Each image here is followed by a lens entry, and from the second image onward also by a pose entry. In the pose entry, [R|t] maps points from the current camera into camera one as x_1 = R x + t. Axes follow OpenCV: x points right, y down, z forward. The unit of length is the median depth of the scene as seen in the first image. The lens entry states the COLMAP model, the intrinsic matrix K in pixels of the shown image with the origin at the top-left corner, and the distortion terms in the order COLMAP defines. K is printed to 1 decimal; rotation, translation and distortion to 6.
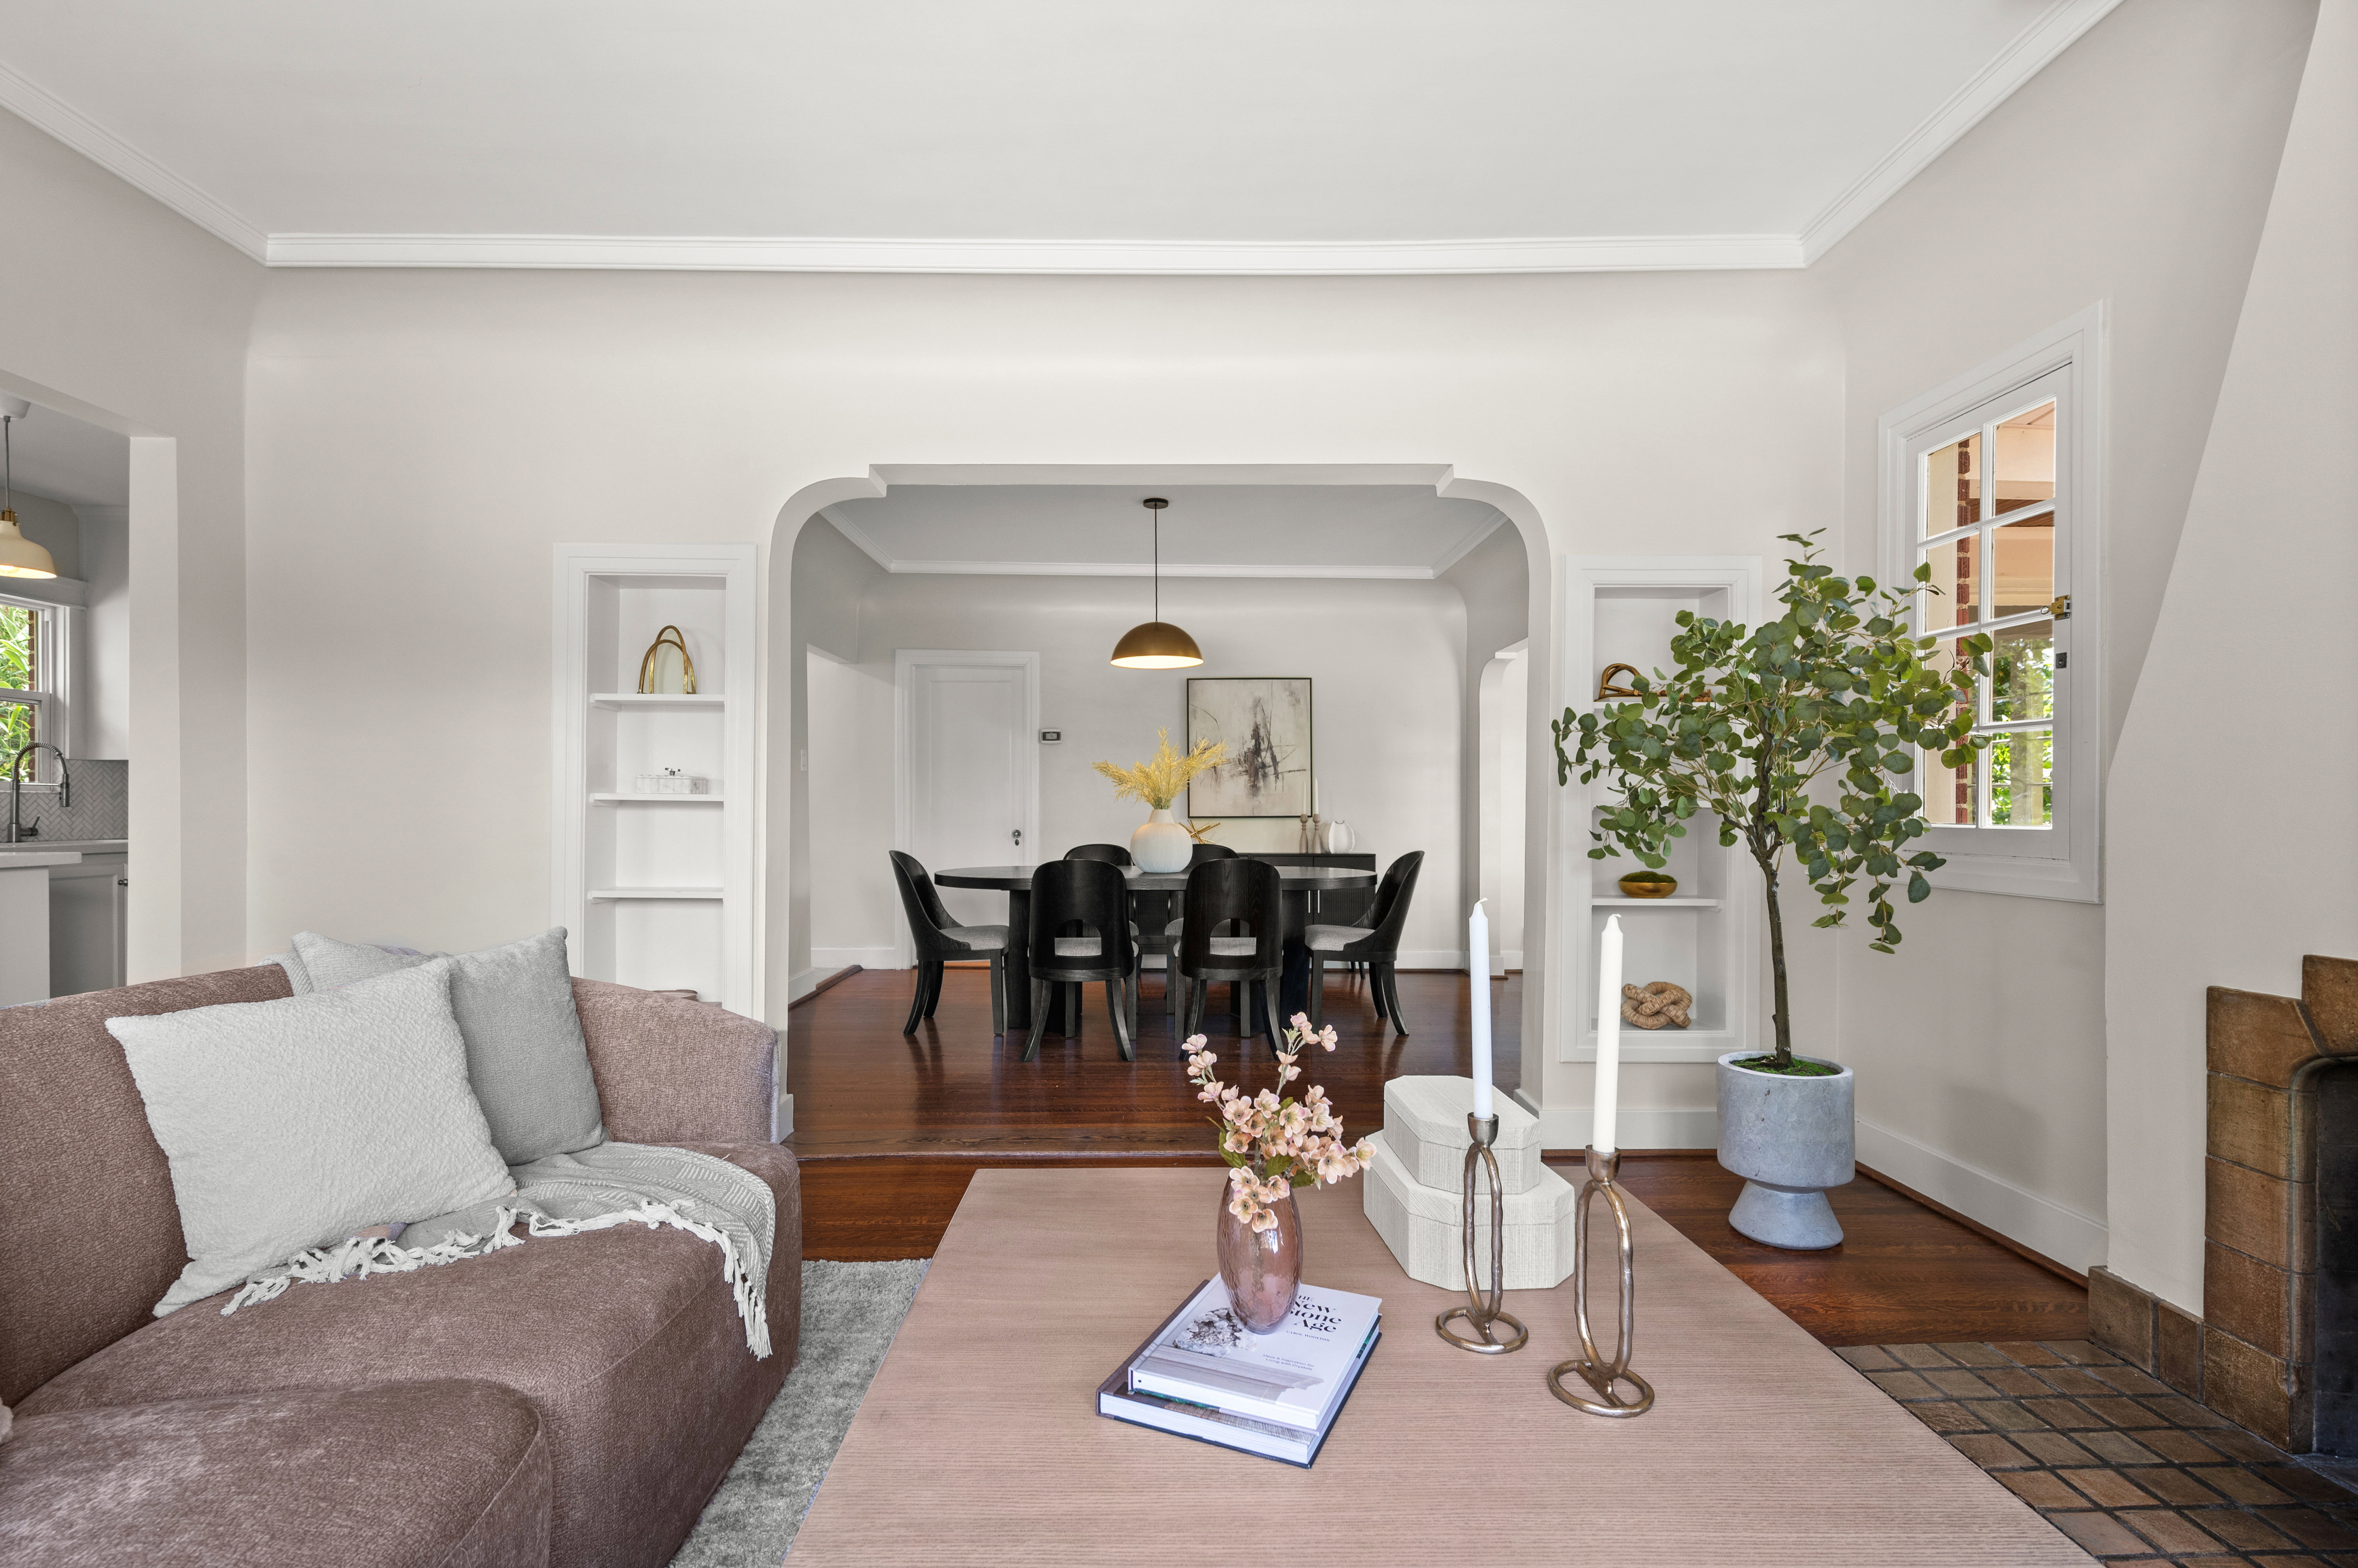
lens RADIAL K [[1088.3, 0, 1178.2], [0, 1088.3, 815.9], [0, 0, 1]] dist [0.000990, -0.000125]
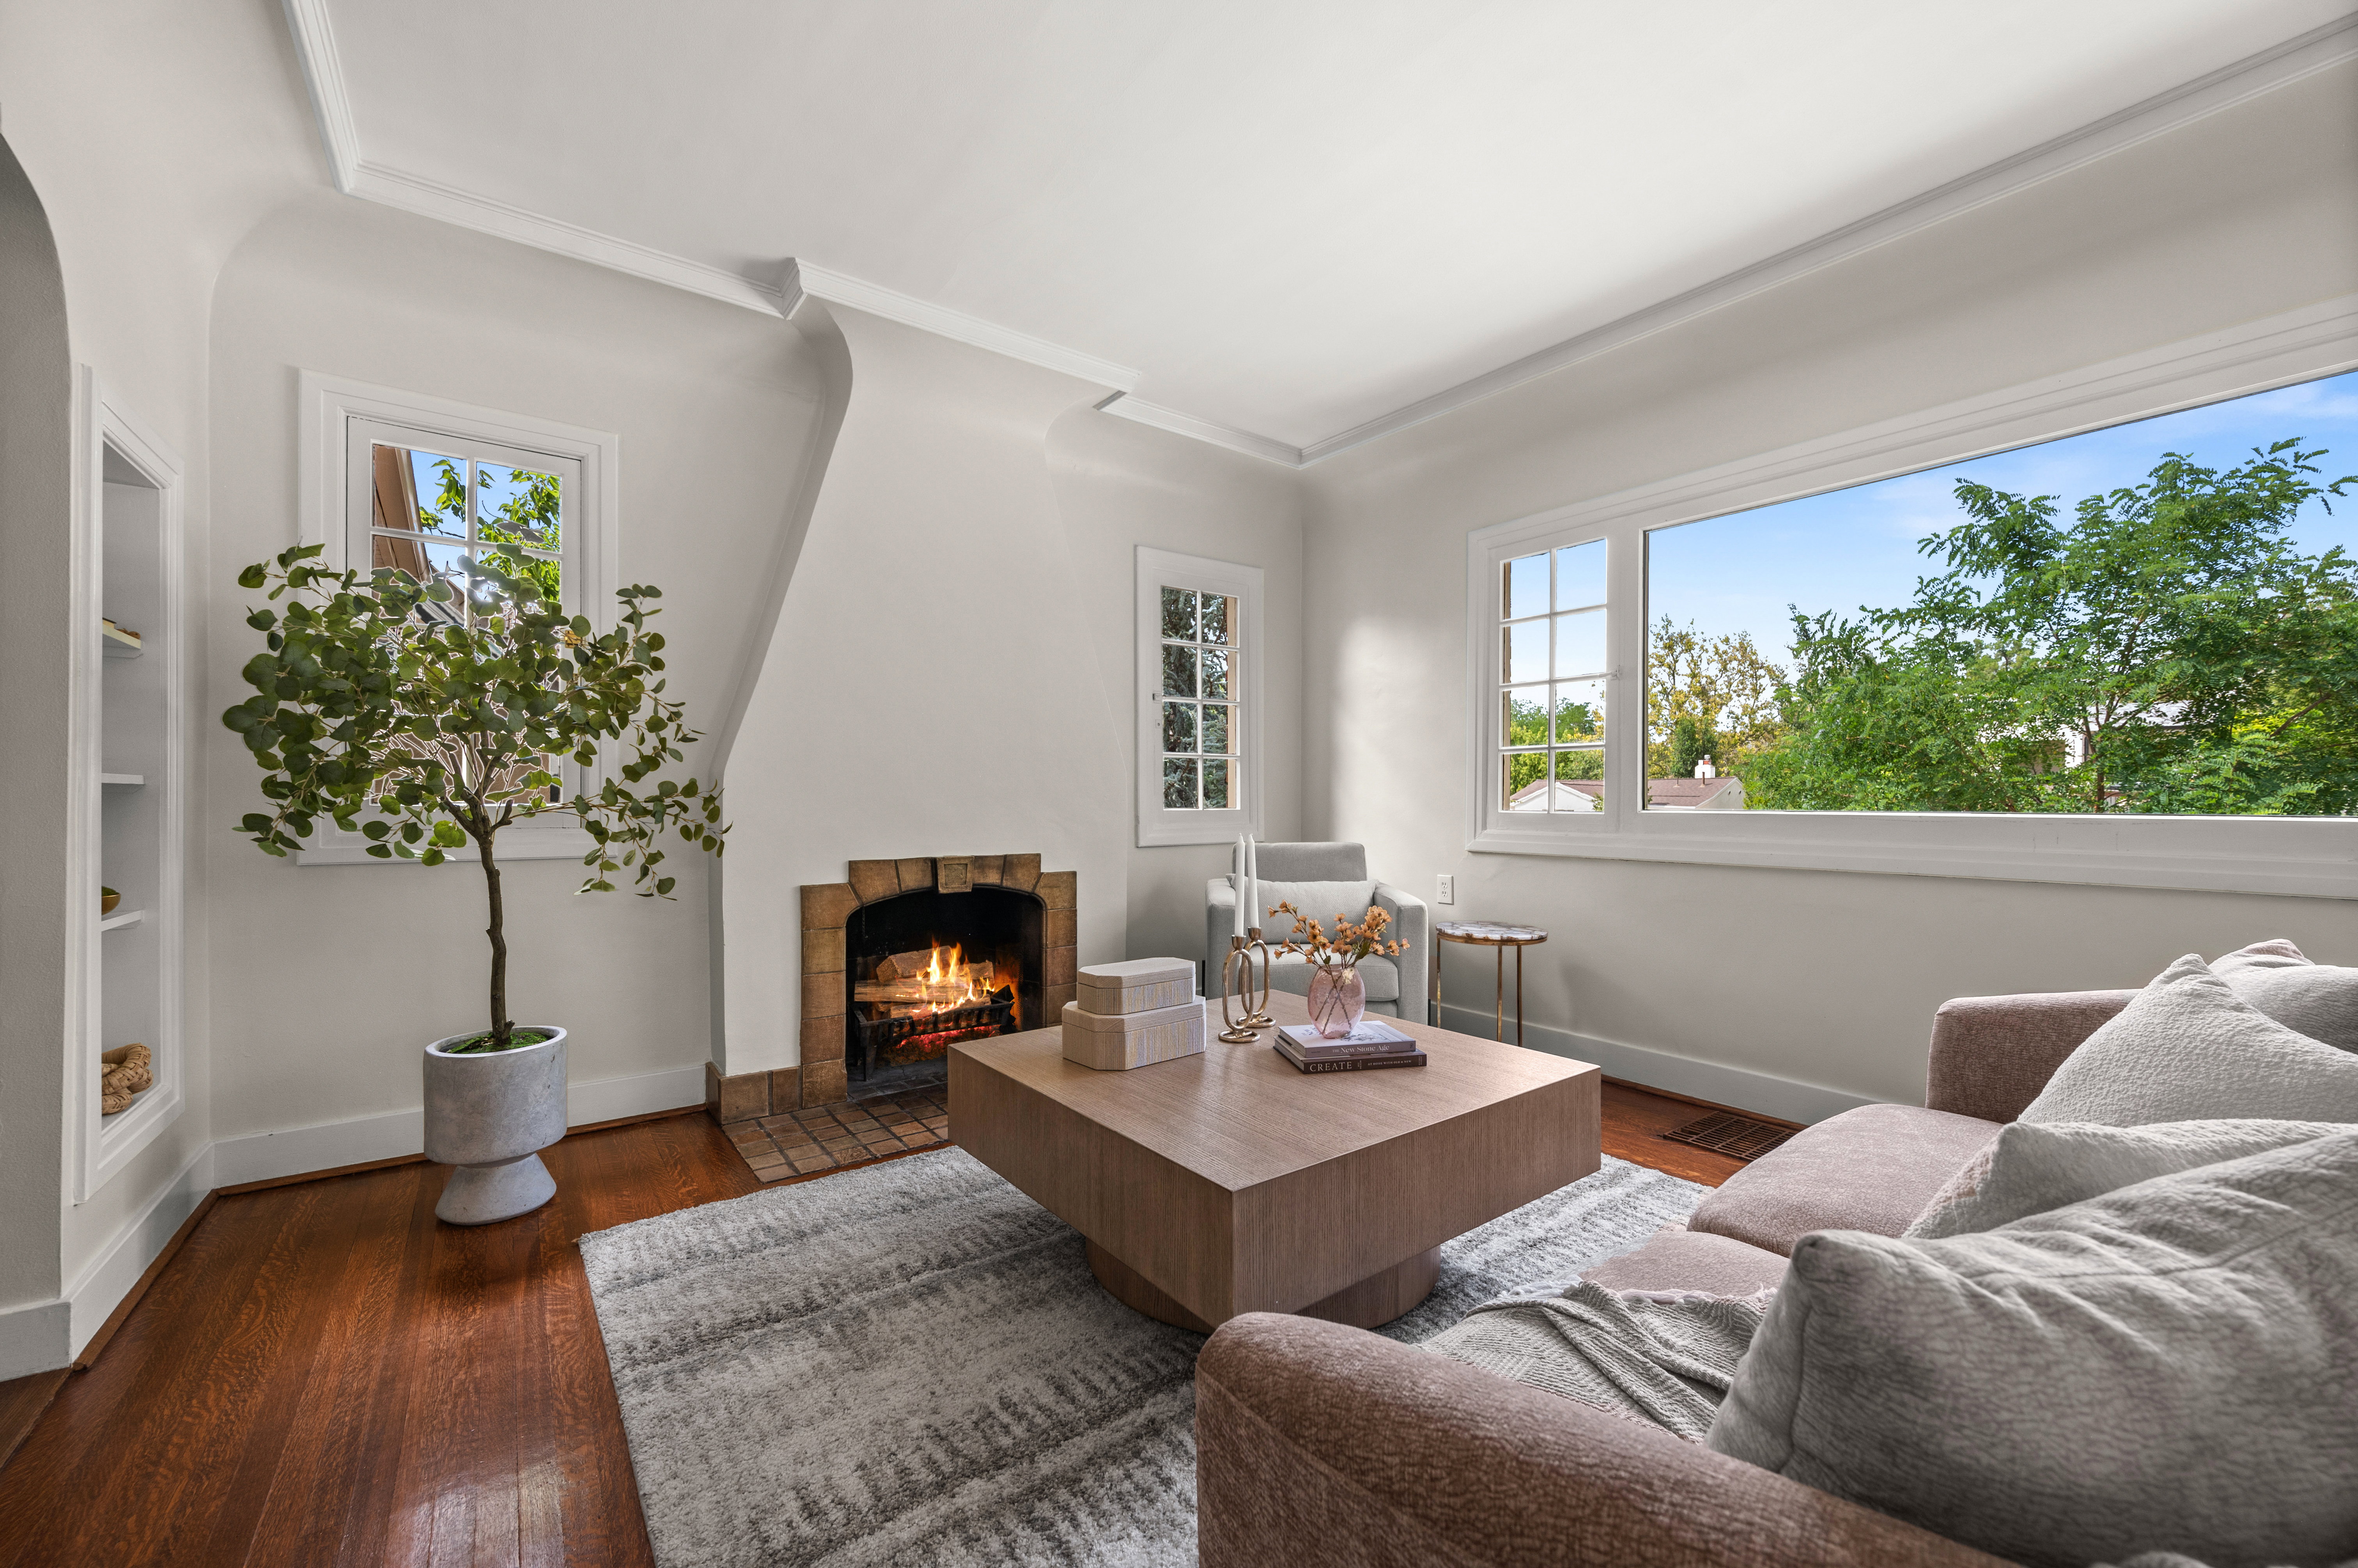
lens RADIAL K [[935.9, 0, 1182.4], [0, 935.9, 801.0], [0, 0, 1]] dist [0.000680, -0.000185]
pose [[-0.576753, -0.006183, 0.816895, -0.277038], [0.000055, 0.999971, 0.007607, -0.000461], [-0.816919, 0.004432, -0.576736, 0.515859]]
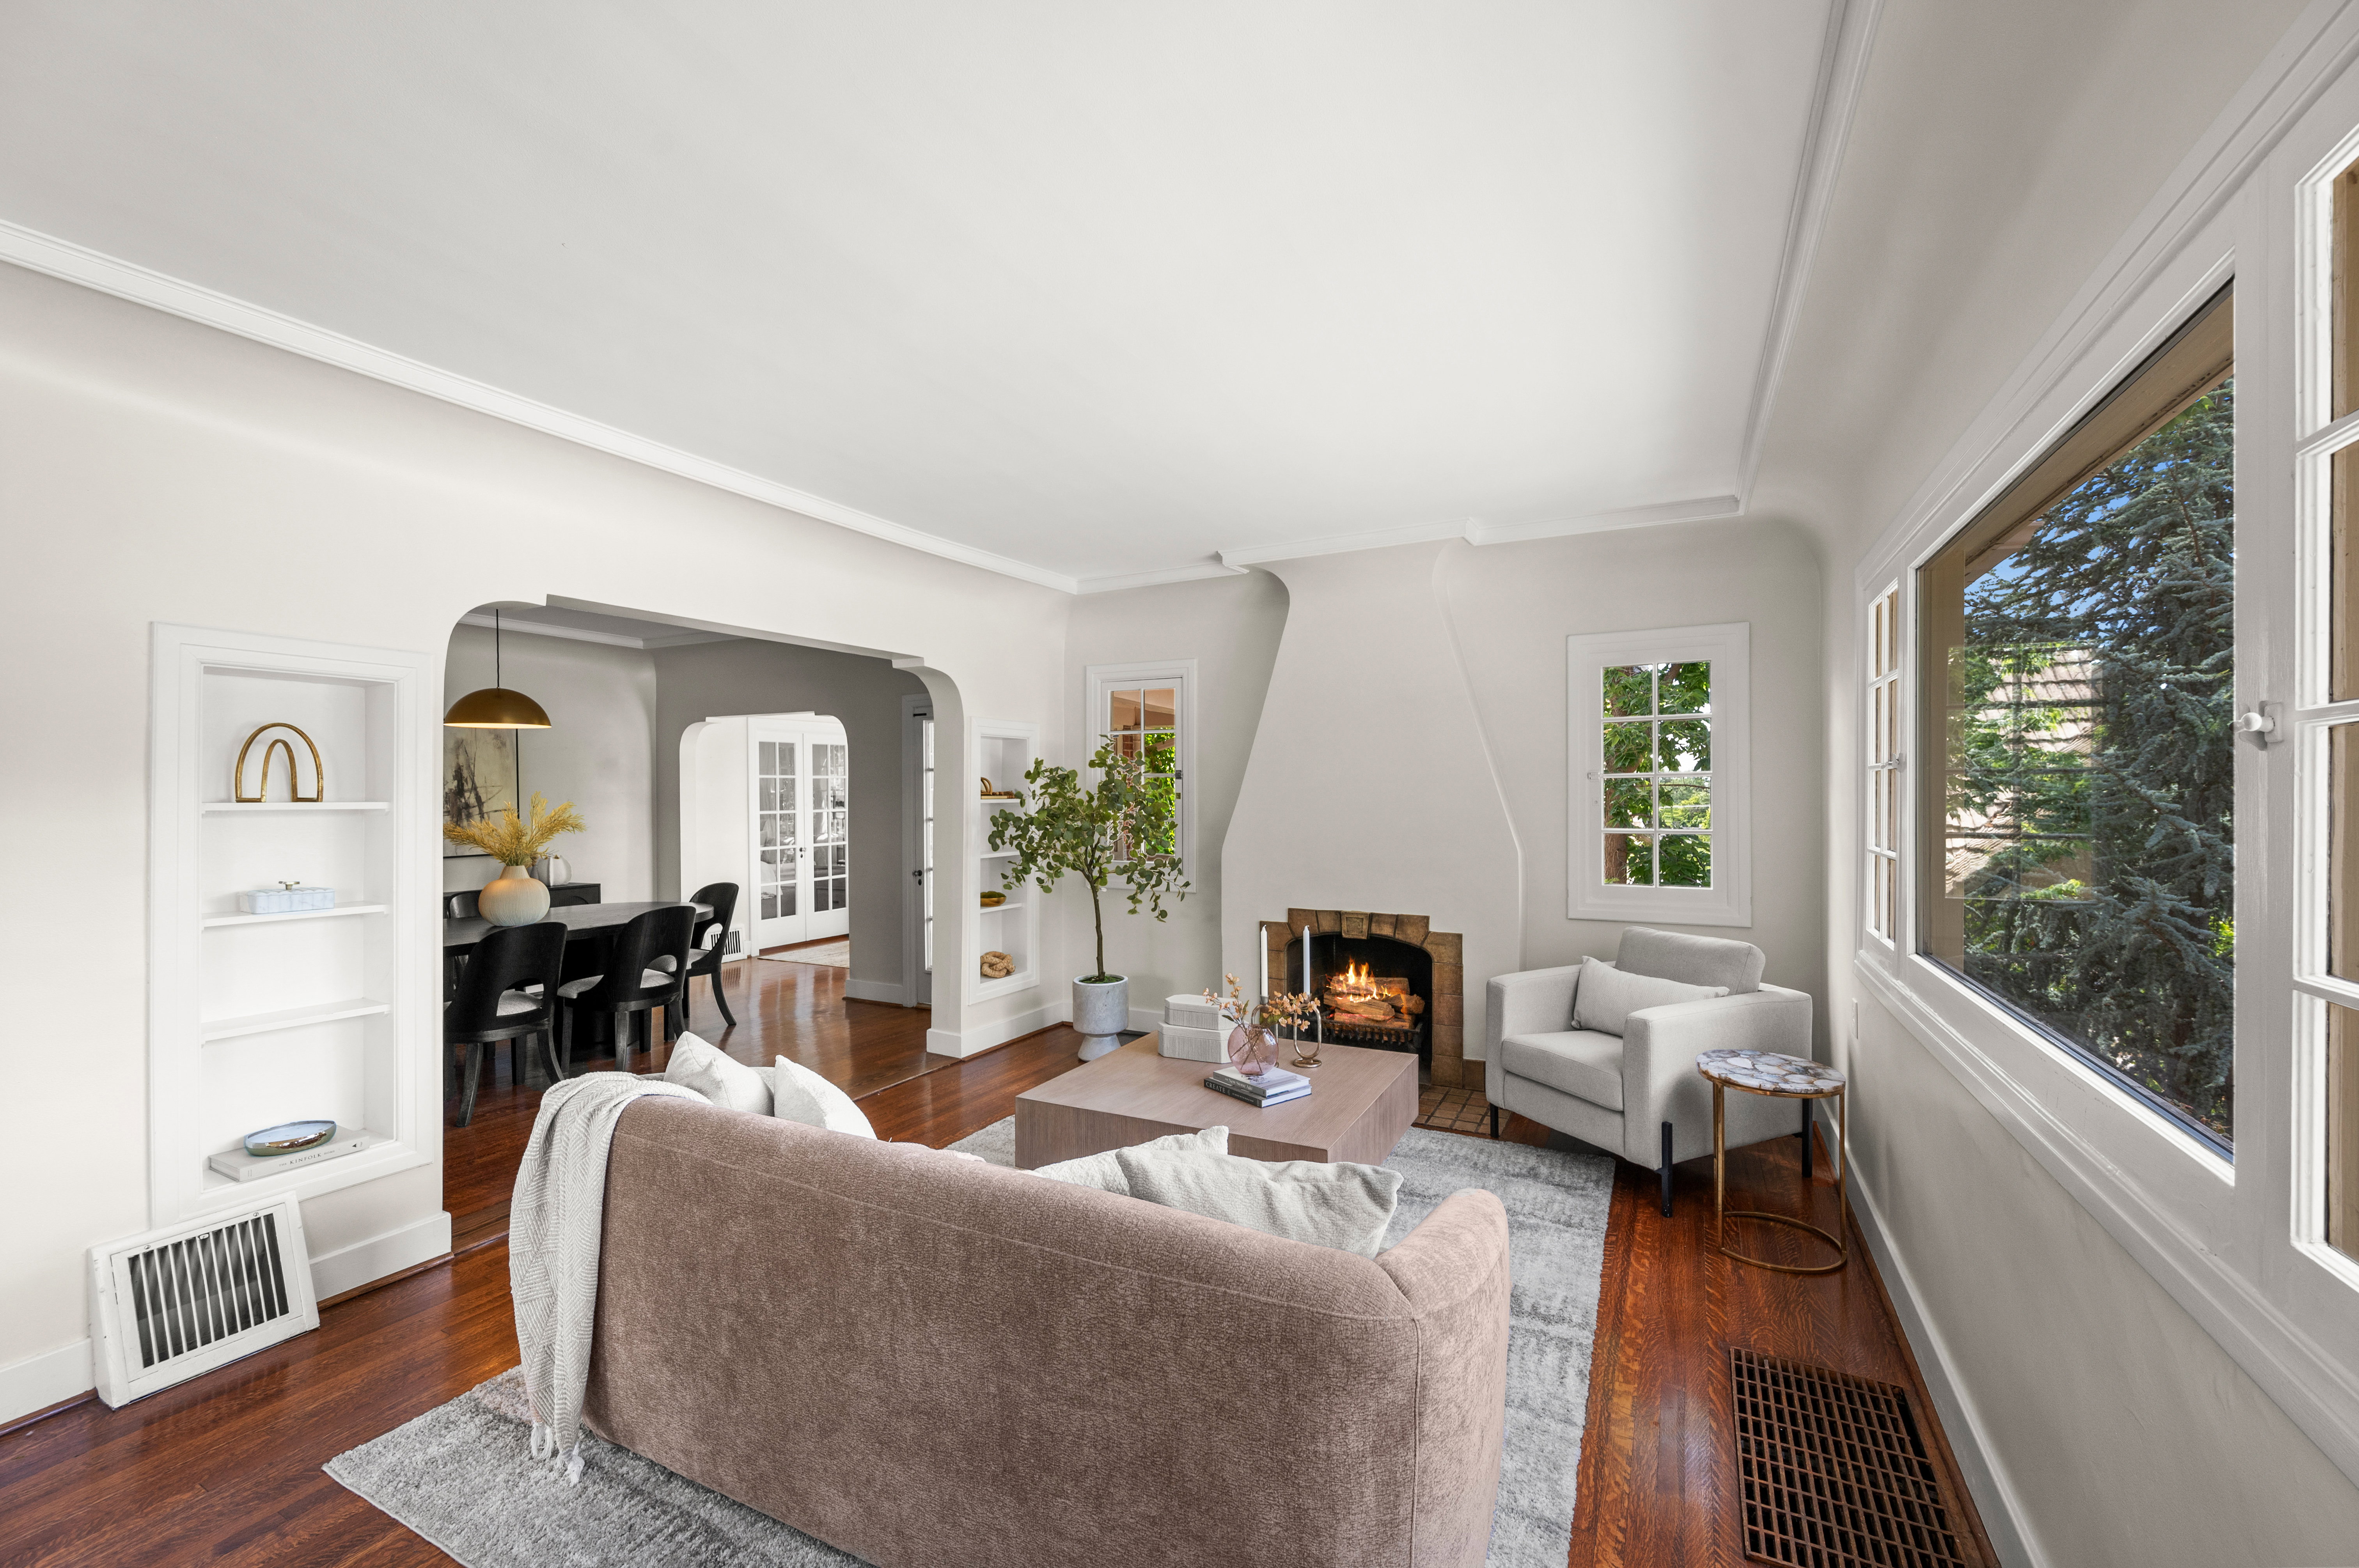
lens RADIAL K [[936.3, 0, 1182.9], [0, 936.3, 801.0], [0, 0, 1]] dist [0.000680, -0.000185]
pose [[0.480452, -0.012187, 0.876936, -0.521112], [0.009606, 0.999917, 0.008634, -0.072898], [-0.876968, 0.004276, 0.480529, -0.019491]]
